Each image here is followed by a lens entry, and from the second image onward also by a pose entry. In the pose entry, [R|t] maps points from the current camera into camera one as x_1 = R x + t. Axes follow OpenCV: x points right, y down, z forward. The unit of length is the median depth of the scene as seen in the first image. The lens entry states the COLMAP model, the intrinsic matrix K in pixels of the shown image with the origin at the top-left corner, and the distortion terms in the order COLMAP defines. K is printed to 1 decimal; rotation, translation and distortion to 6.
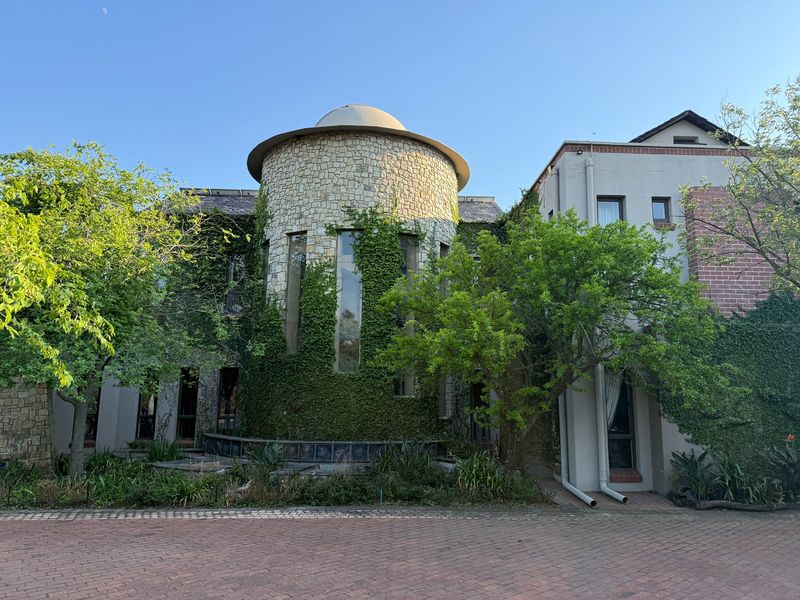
lens RADIAL K [[557.2, 0, 397.7], [0, 557.2, 304.9], [0, 0, 1]] dist [0.061476, -0.088737]
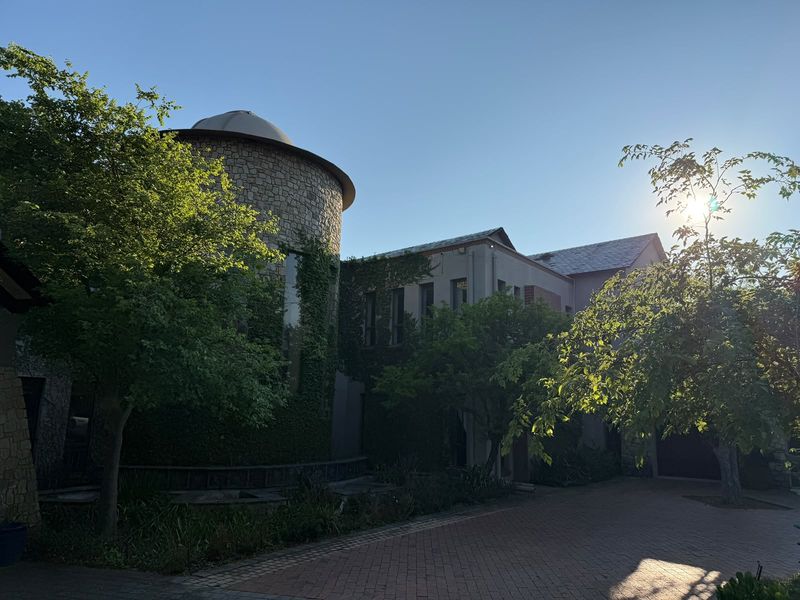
lens RADIAL K [[557.2, 0, 405.0], [0, 557.2, 304.0], [0, 0, 1]] dist [0.061476, -0.088737]
pose [[0.650279, 0.149914, 0.744757, -0.777213], [-0.127416, 0.987972, -0.087619, 0.024060], [-0.748934, -0.037917, 0.661559, 0.200659]]
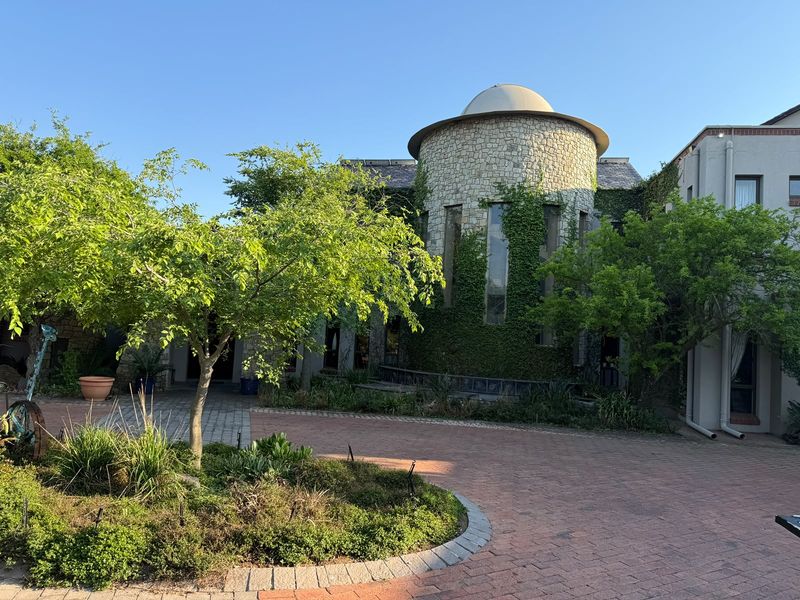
lens RADIAL K [[557.2, 0, 383.7], [0, 557.2, 310.8], [0, 0, 1]] dist [0.061476, -0.088737]
pose [[0.977466, 0.028567, -0.209151, -0.079502], [-0.006548, 0.994427, 0.105222, -0.034826], [0.210991, -0.101481, 0.972206, -0.236994]]
